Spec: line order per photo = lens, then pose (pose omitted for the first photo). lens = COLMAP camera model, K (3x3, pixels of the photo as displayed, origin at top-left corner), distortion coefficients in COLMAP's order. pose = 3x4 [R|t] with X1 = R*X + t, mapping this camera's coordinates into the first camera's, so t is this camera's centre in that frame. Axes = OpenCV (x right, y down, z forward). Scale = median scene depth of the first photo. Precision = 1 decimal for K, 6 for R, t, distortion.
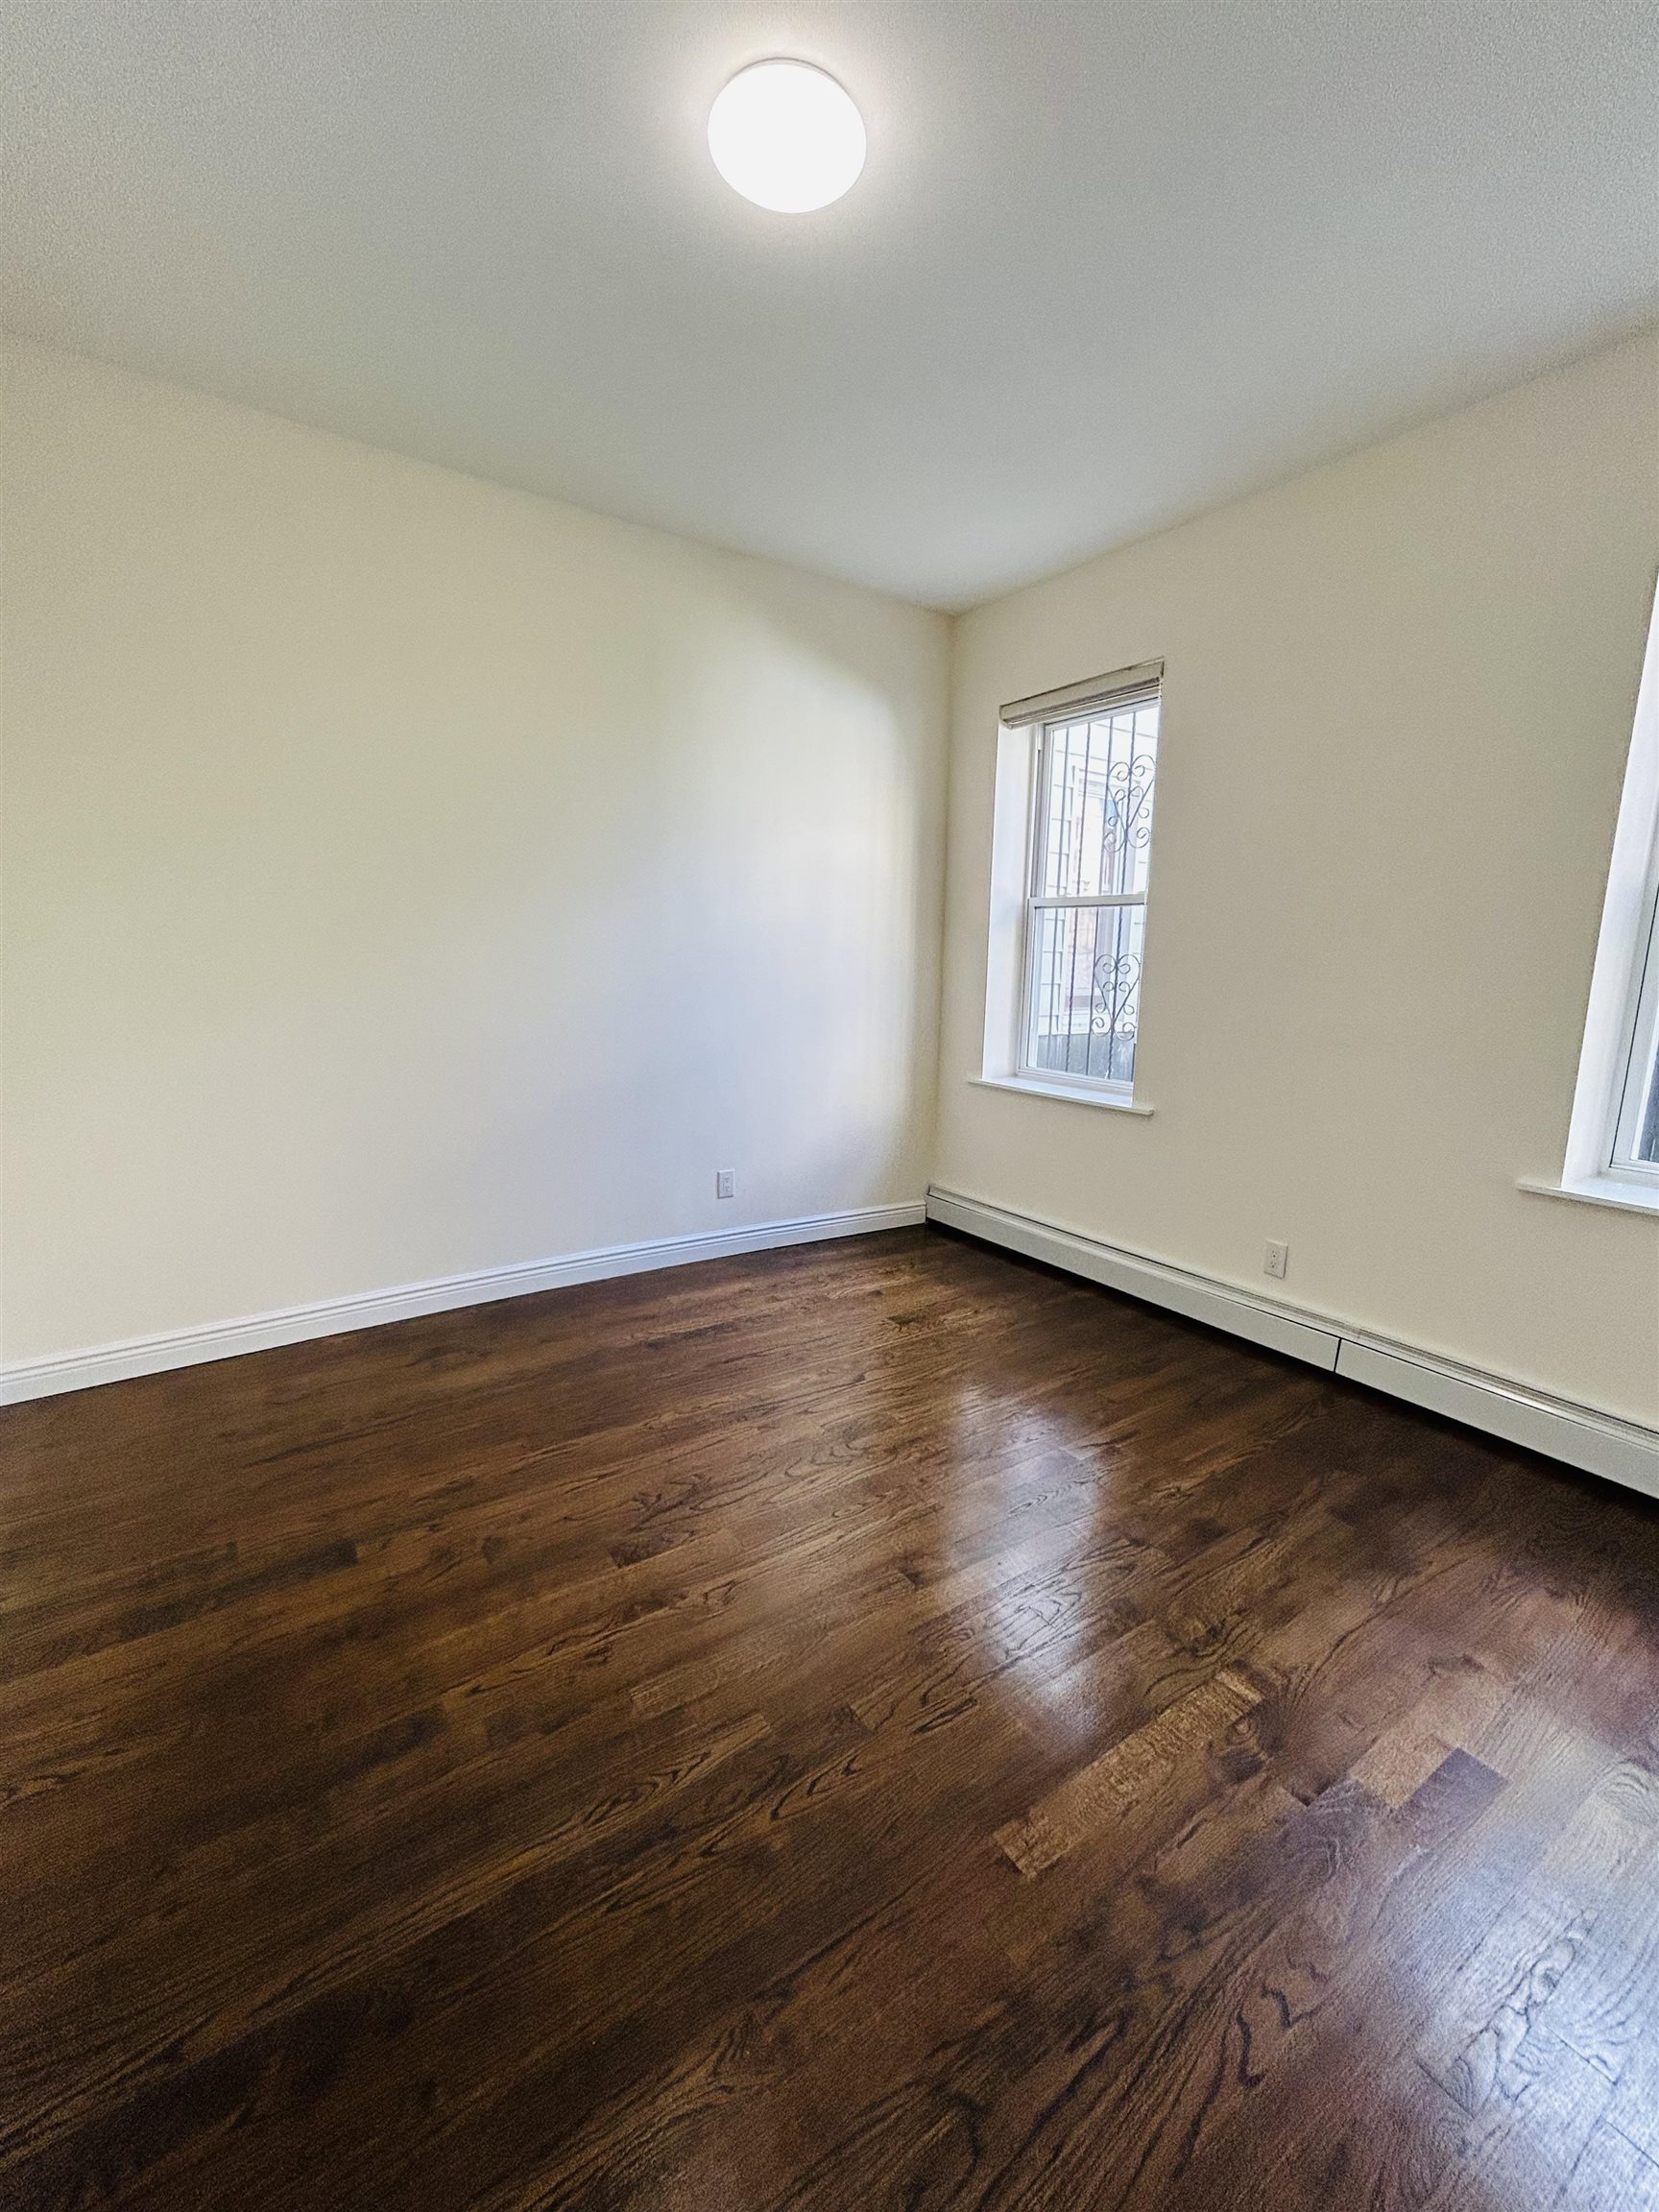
lens RADIAL K [[897.3, 0, 832.8], [0, 897.3, 1101.6], [0, 0, 1]] dist [-0.002554, 0.000783]
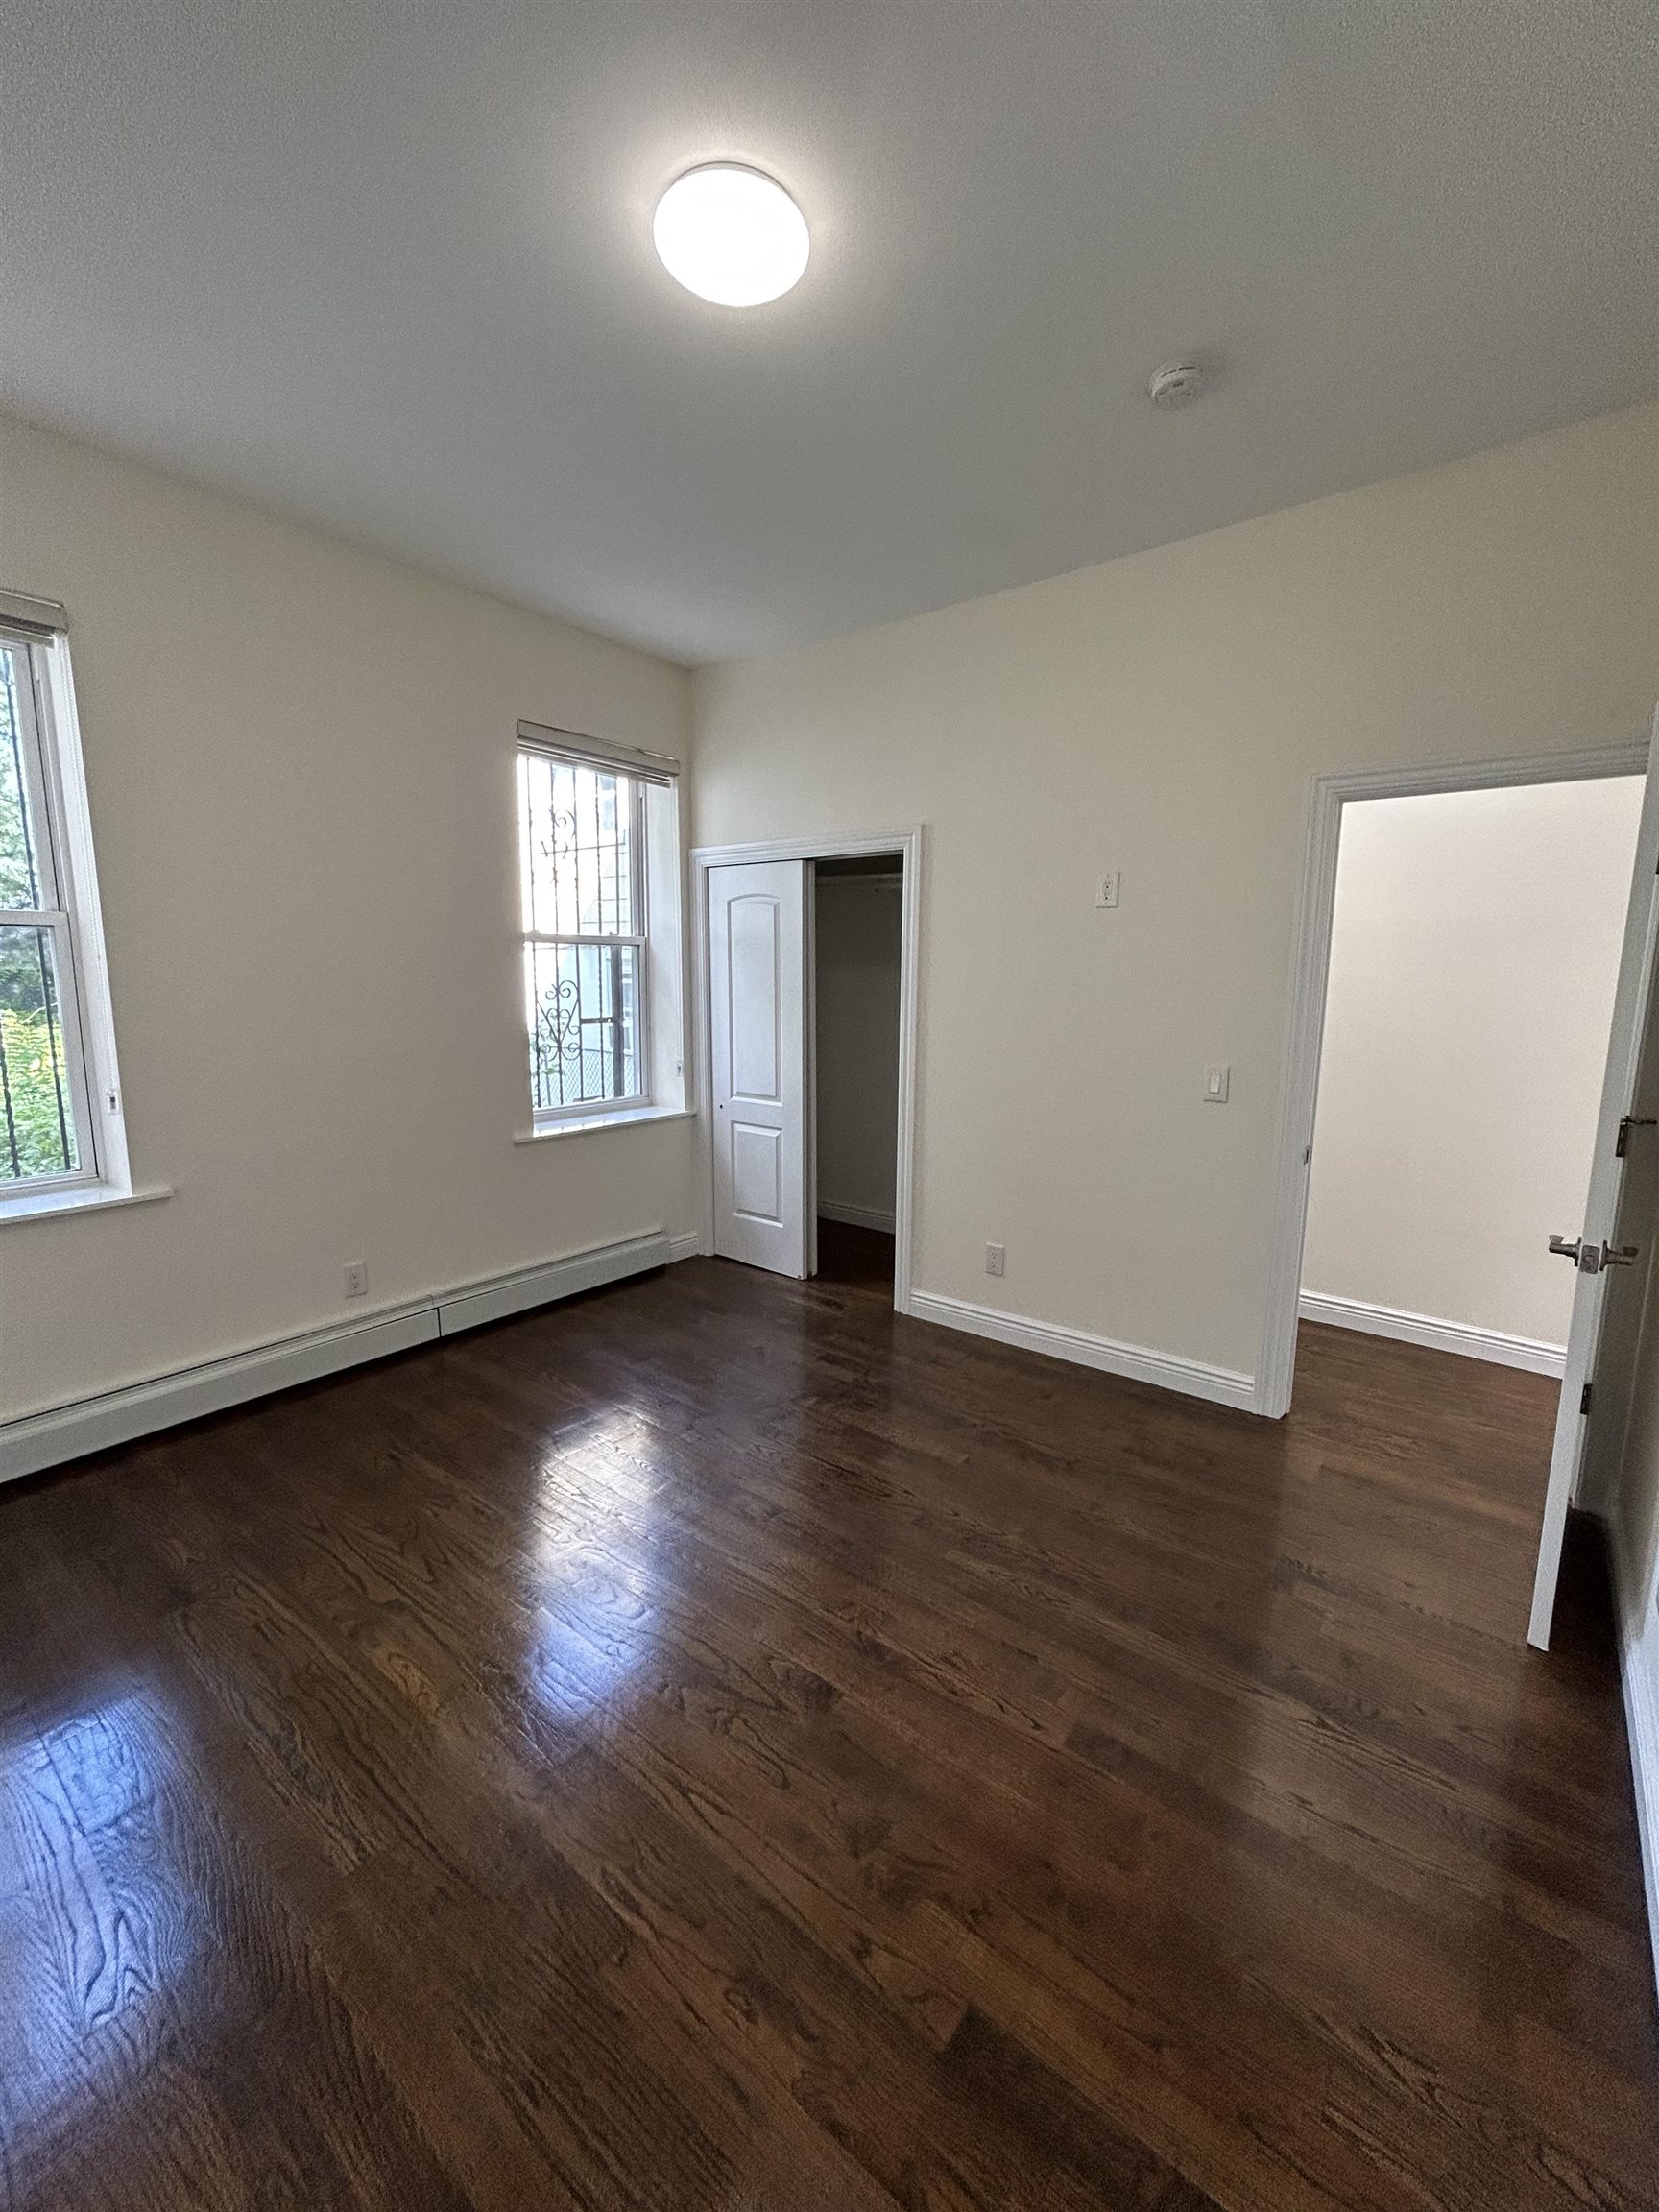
lens RADIAL K [[897.3, 0, 831.3], [0, 897.3, 1108.0], [0, 0, 1]] dist [-0.002554, 0.000783]
pose [[-0.302635, -0.169655, 0.937885, -0.797016], [0.142642, 0.964885, 0.220566, -0.217848], [-0.942372, 0.200533, -0.267808, 0.905974]]
